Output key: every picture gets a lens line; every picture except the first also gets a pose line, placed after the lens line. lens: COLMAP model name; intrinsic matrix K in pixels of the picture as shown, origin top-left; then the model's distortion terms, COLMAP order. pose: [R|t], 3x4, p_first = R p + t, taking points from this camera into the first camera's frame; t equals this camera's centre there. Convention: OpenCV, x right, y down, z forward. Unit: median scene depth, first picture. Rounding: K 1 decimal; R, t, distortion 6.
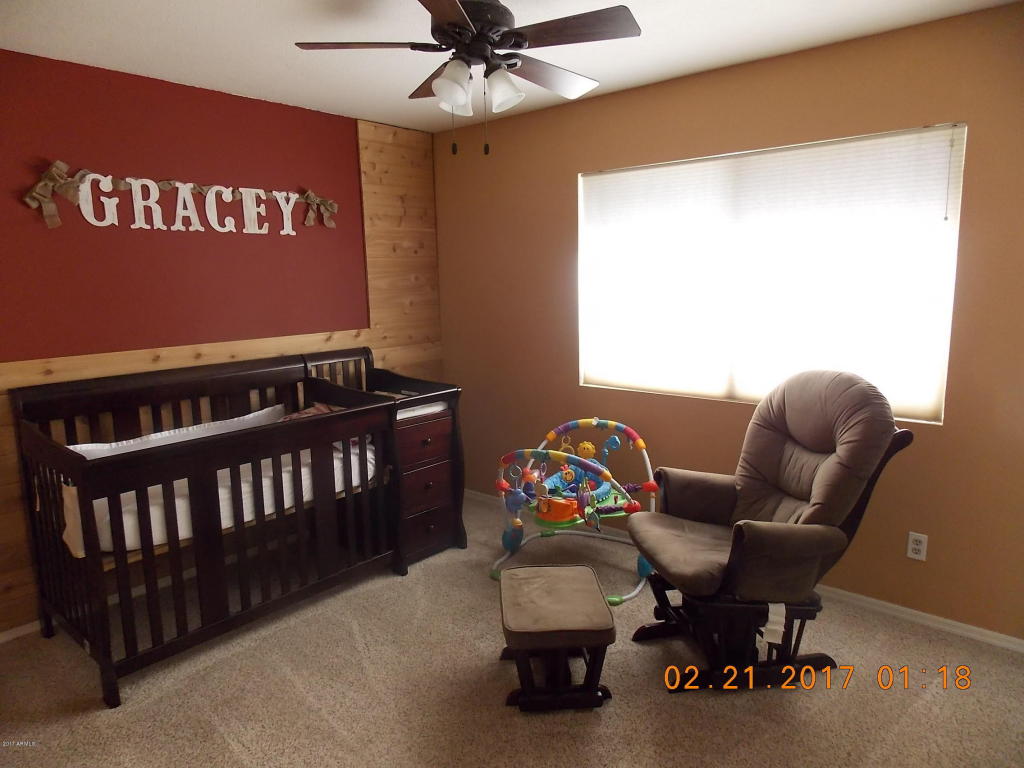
lens RADIAL K [[679.5, 0, 508.9], [0, 679.5, 383.7], [0, 0, 1]] dist [0.008748, -0.011915]
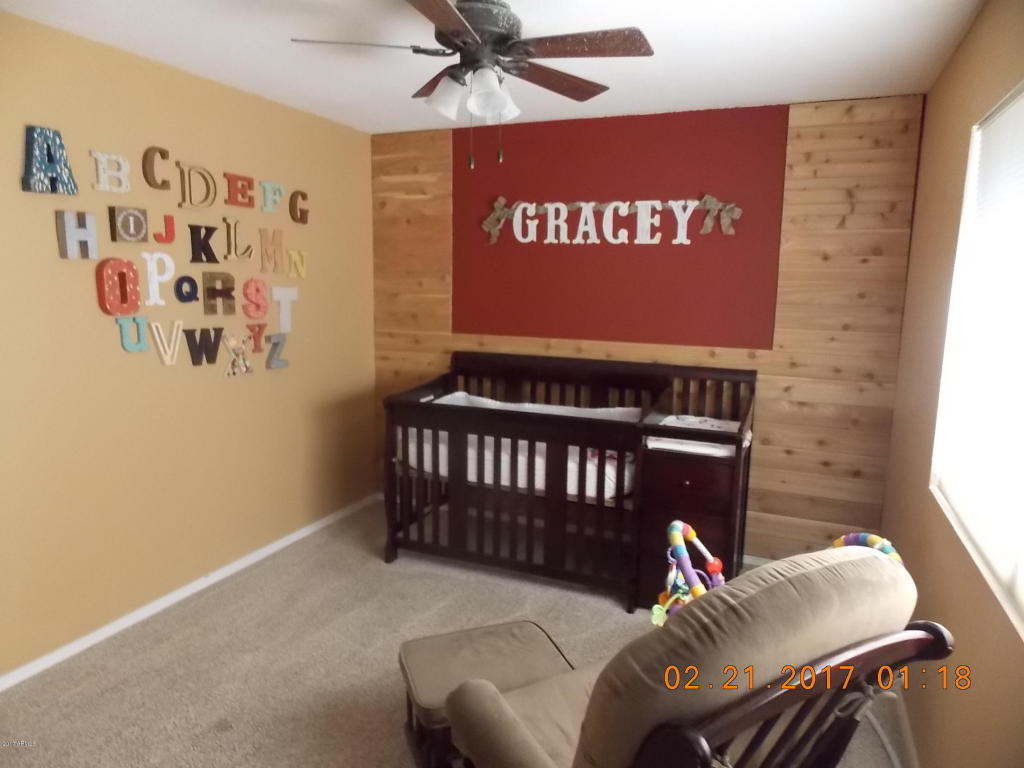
lens RADIAL K [[679.5, 0, 508.4], [0, 679.5, 381.3], [0, 0, 1]] dist [0.008748, -0.011915]
pose [[0.297219, 0.170566, -0.939451, 0.632642], [-0.176620, 0.976756, 0.121460, -0.111461], [0.938332, 0.129825, 0.320436, 0.531563]]
